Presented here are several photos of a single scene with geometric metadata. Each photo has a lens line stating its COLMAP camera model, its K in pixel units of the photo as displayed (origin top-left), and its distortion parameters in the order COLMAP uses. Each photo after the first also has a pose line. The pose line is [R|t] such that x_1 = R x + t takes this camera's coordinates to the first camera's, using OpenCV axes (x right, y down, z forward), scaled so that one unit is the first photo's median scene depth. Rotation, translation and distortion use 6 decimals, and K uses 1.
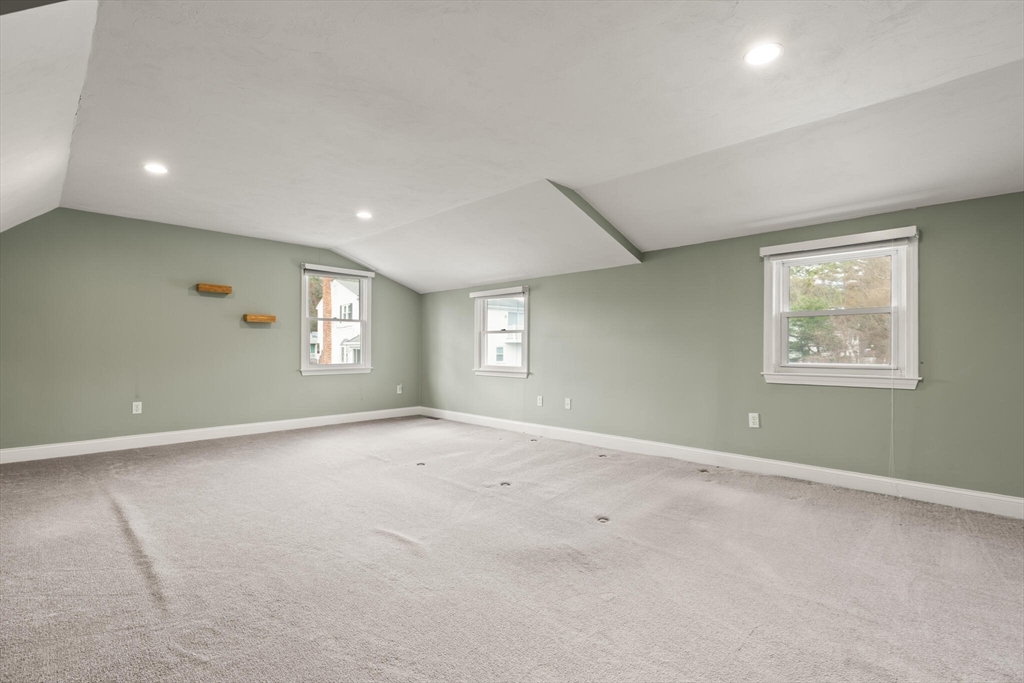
lens RADIAL K [[466.4, 0, 513.0], [0, 466.4, 344.6], [0, 0, 1]] dist [0.005311, -0.000210]
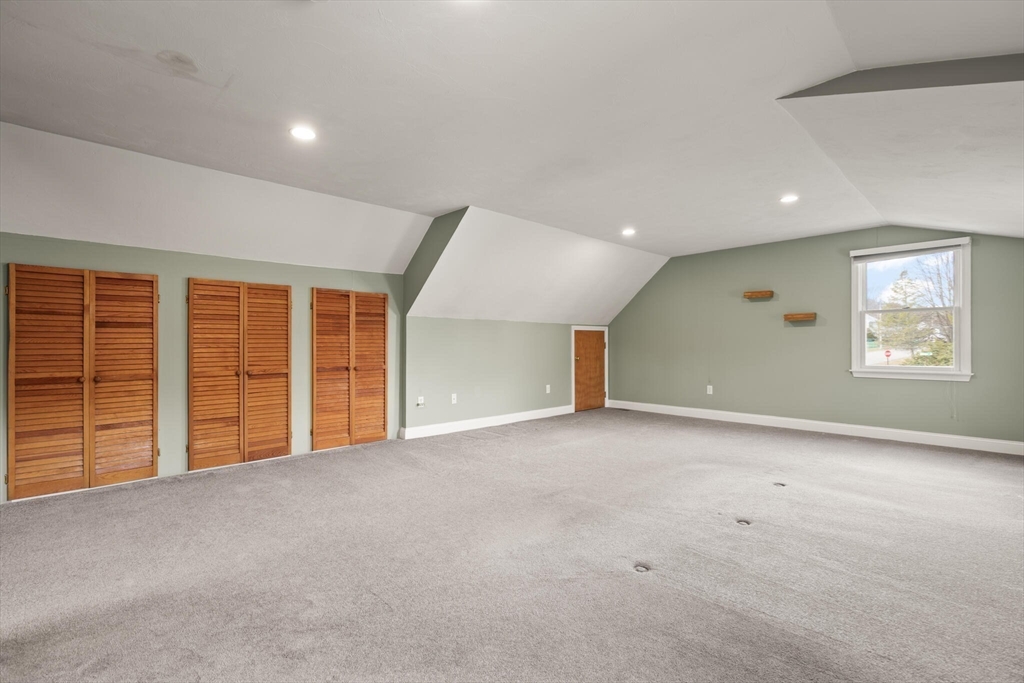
lens RADIAL K [[466.4, 0, 513.0], [0, 466.4, 344.6], [0, 0, 1]] dist [0.005311, -0.000210]
pose [[-0.048351, -0.013142, -0.998744, 0.523263], [0.000062, 0.999913, -0.013160, 0.018442], [0.998830, -0.000698, -0.048346, 0.439667]]
